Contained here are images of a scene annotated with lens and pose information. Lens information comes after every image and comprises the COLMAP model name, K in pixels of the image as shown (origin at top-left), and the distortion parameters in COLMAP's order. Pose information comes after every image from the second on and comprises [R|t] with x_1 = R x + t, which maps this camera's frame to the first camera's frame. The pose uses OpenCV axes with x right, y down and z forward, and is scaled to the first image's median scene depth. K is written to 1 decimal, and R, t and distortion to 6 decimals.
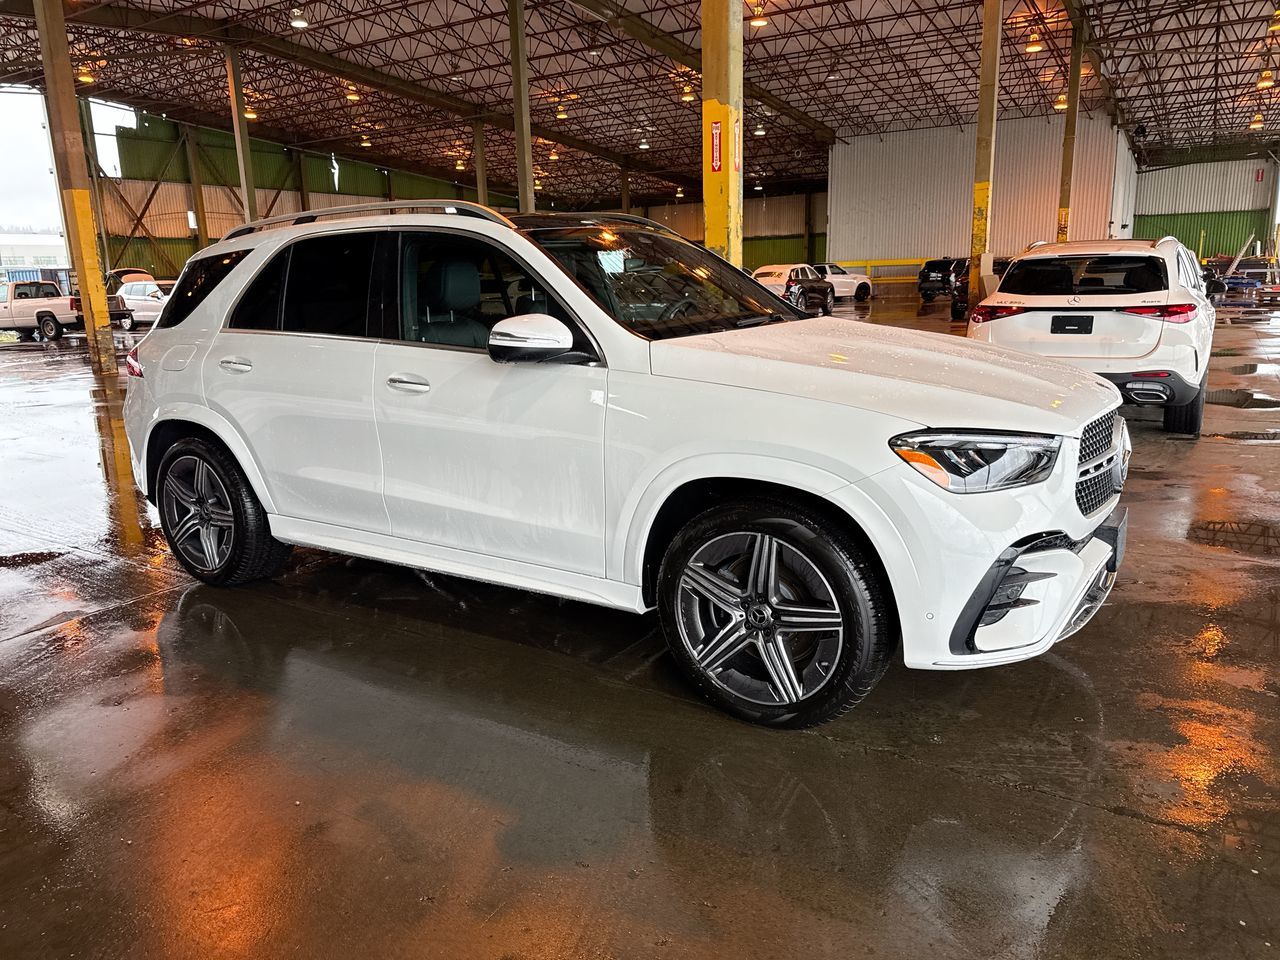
lens RADIAL K [[921.0, 0, 638.0], [0, 921.0, 484.1], [0, 0, 1]] dist [0.041379, -0.037097]
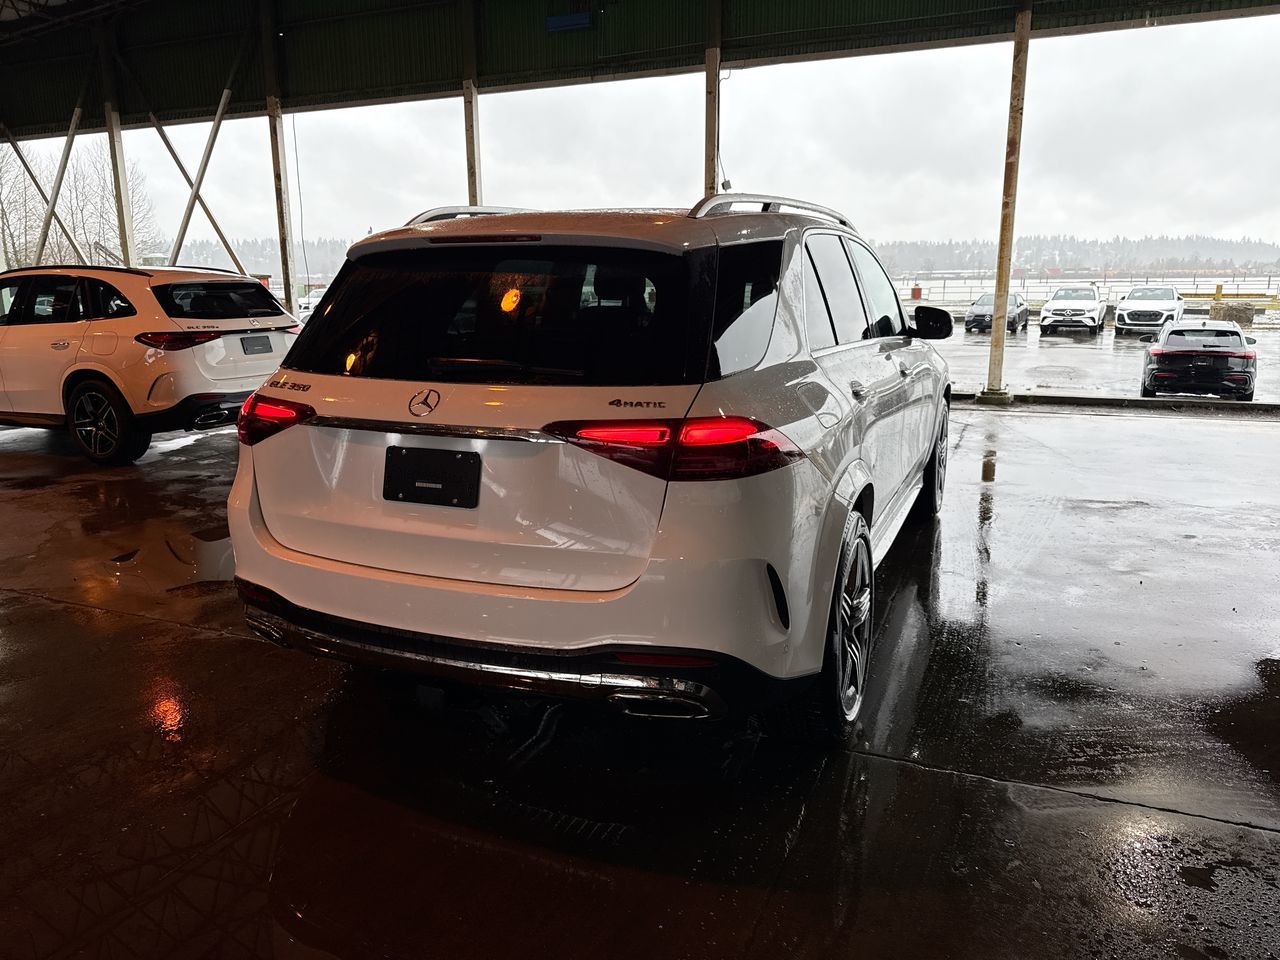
lens RADIAL K [[914.9, 0, 635.5], [0, 914.9, 477.2], [0, 0, 1]] dist [0.021632, -0.017856]
pose [[-0.168166, -0.181727, 0.968863, -0.276049], [0.234944, 0.947147, 0.218433, -0.065369], [-0.957351, 0.264362, -0.116582, 0.310009]]
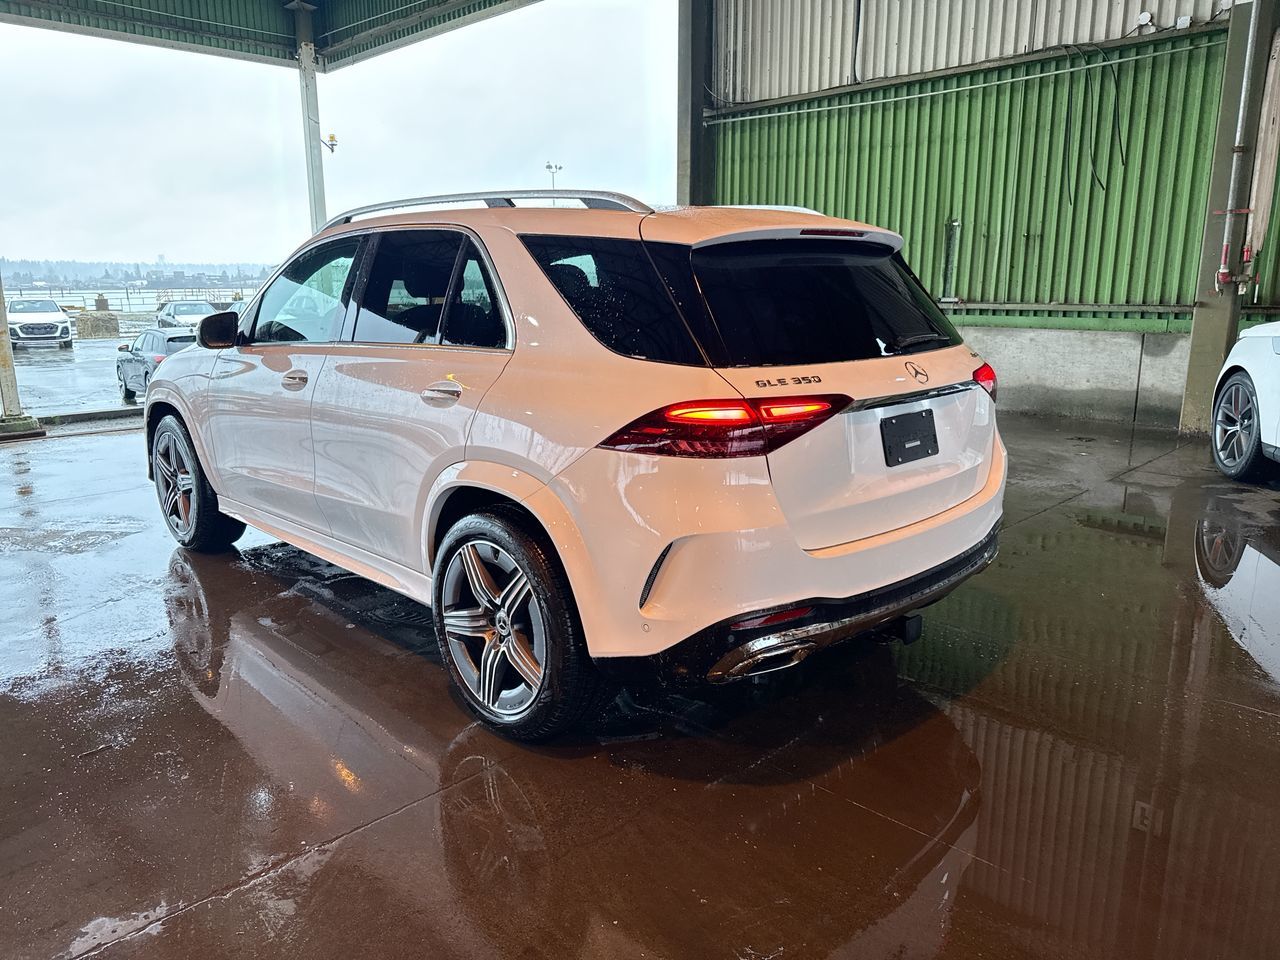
lens RADIAL K [[914.9, 0, 638.1], [0, 914.9, 488.1], [0, 0, 1]] dist [0.021632, -0.017856]
pose [[-0.979130, -0.009270, 0.203026, -0.119196], [0.079718, 0.901386, 0.425616, -0.107951], [-0.186950, 0.432918, -0.881834, 0.482904]]
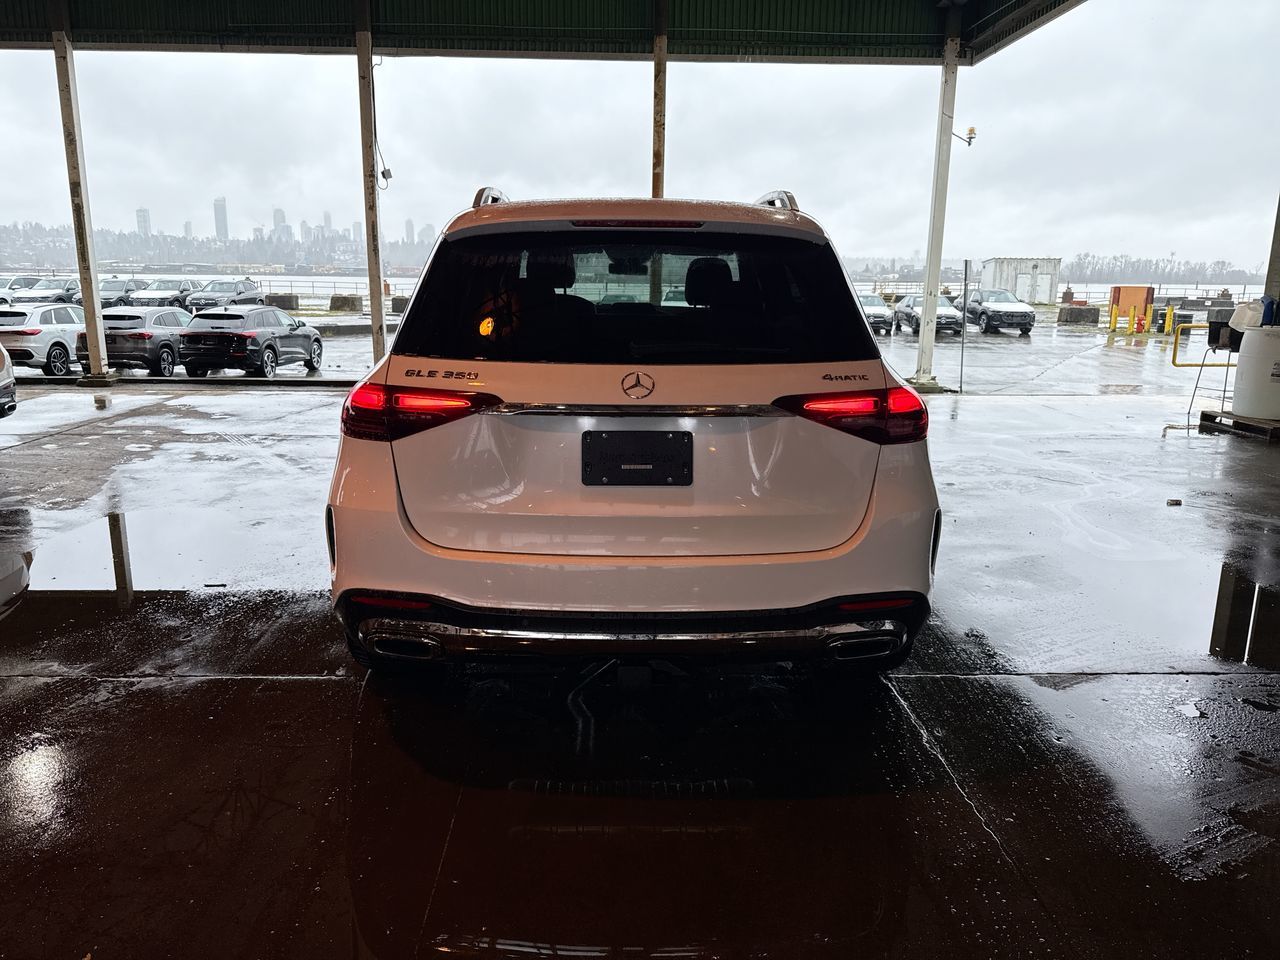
lens RADIAL K [[914.9, 0, 628.2], [0, 914.9, 479.3], [0, 0, 1]] dist [0.021632, -0.017856]
pose [[-0.564295, -0.159487, 0.810021, -0.248958], [0.190443, 0.929554, 0.315692, -0.084129], [-0.803307, 0.332406, -0.494170, 0.396327]]
